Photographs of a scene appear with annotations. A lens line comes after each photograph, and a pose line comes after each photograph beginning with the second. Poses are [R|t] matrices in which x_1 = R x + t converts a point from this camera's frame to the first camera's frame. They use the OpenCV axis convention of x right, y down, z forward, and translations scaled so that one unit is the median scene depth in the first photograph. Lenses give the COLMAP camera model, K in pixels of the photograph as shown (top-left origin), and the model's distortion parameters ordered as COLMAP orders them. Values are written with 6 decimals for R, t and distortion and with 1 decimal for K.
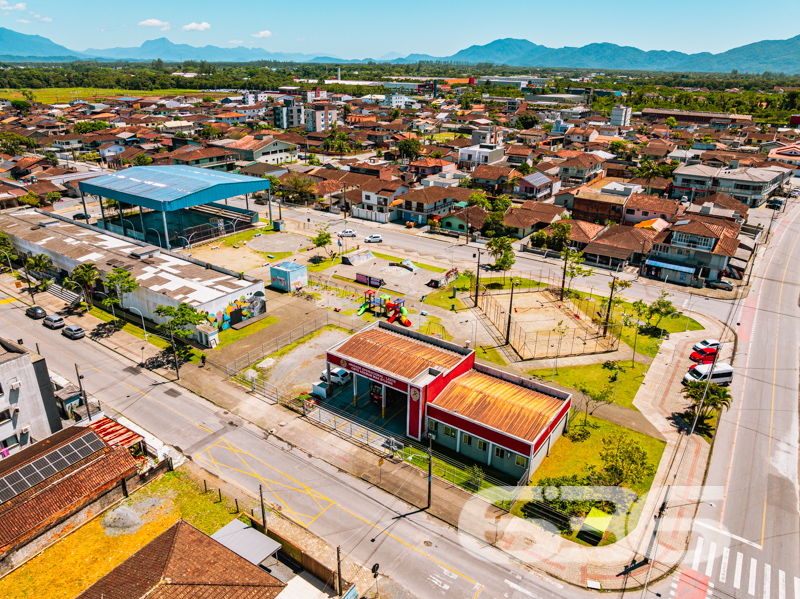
lens RADIAL K [[559.4, 0, 398.0], [0, 559.4, 302.1], [0, 0, 1]] dist [-0.049338, 0.014707]
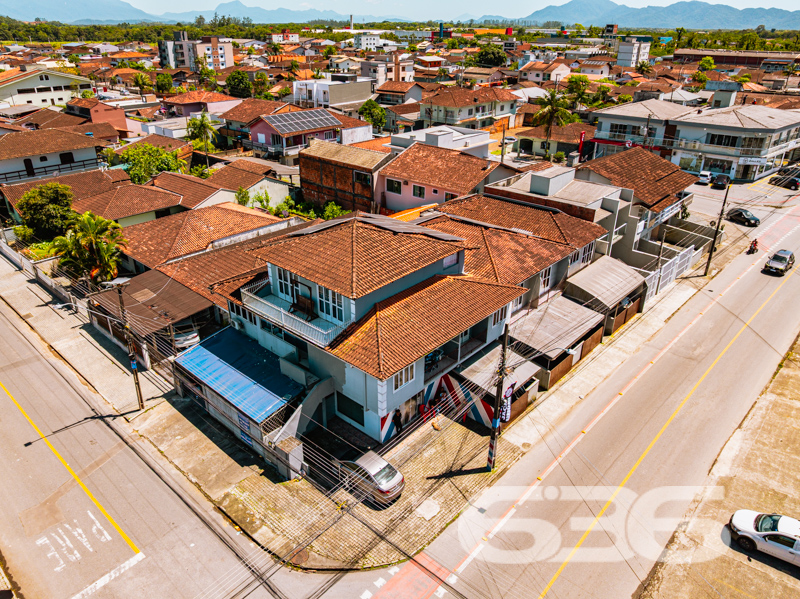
lens RADIAL K [[559.4, 0, 398.6], [0, 559.4, 297.1], [0, 0, 1]] dist [-0.049338, 0.014707]
pose [[0.992648, 0.046250, -0.111850, 0.387503], [-0.040830, 0.997900, 0.050276, -0.079898], [0.113940, -0.045339, 0.992452, 0.457035]]
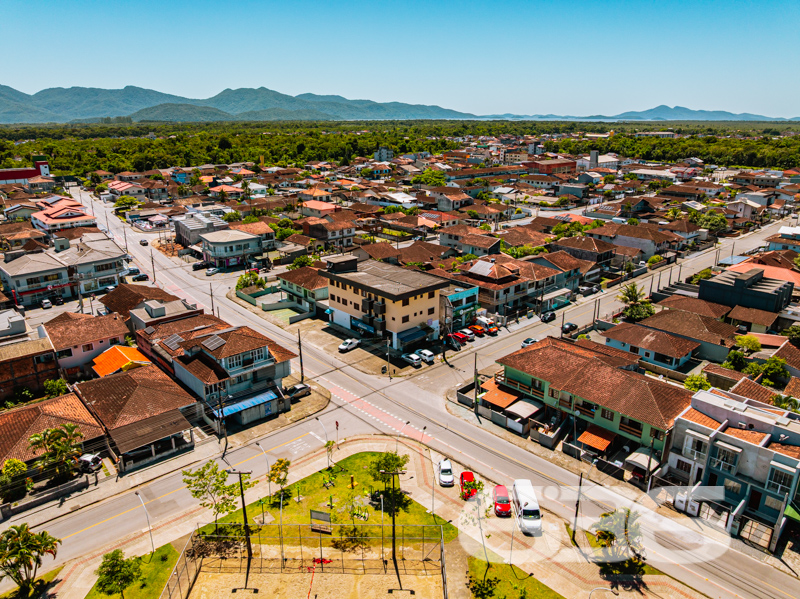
lens RADIAL K [[559.4, 0, 398.3], [0, 559.4, 299.0], [0, 0, 1]] dist [-0.049338, 0.014707]
pose [[0.202589, -0.311427, 0.928424, -0.063095], [0.386947, 0.896387, 0.216247, -0.169759], [-0.899572, 0.315441, 0.302104, 0.355150]]
